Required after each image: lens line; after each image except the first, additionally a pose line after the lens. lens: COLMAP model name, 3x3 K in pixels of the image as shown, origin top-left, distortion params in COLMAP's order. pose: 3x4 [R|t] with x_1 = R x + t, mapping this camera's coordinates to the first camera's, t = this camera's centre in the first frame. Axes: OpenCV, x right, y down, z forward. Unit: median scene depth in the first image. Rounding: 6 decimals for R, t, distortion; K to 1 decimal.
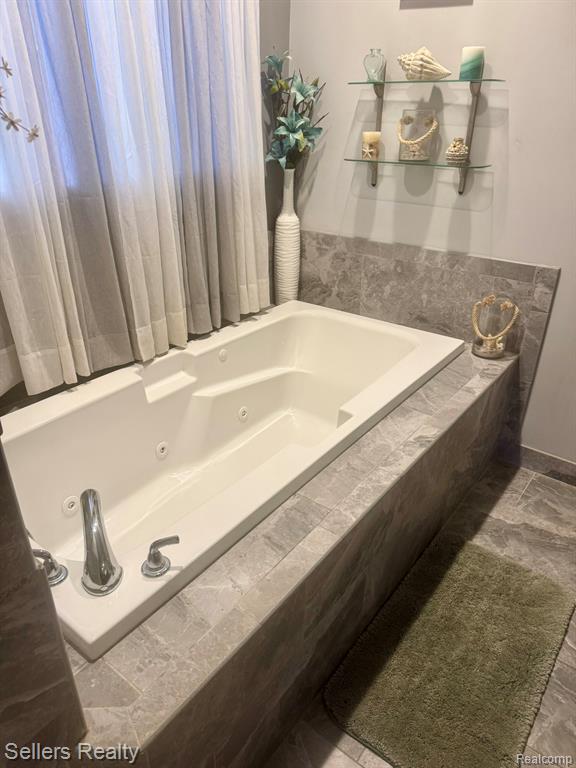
lens RADIAL K [[541.3, 0, 288.0], [0, 541.3, 384.0], [0, 0, 1]] dist [-0.003998, -0.005976]
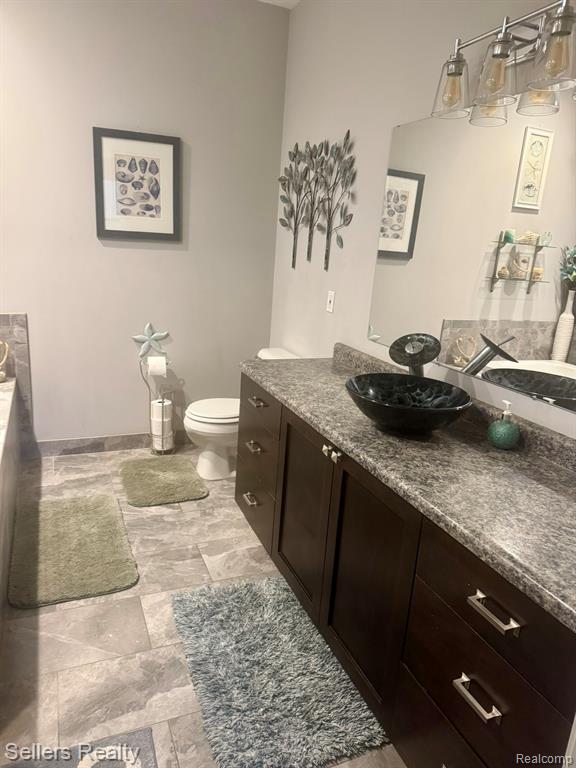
lens RADIAL K [[541.3, 0, 288.0], [0, 541.3, 384.0], [0, 0, 1]] dist [-0.003998, -0.005976]
pose [[0.488459, -0.208790, 0.847239, -0.457512], [0.341994, 0.939078, 0.034252, 0.169617], [-0.802775, 0.273021, 0.530106, -0.331902]]
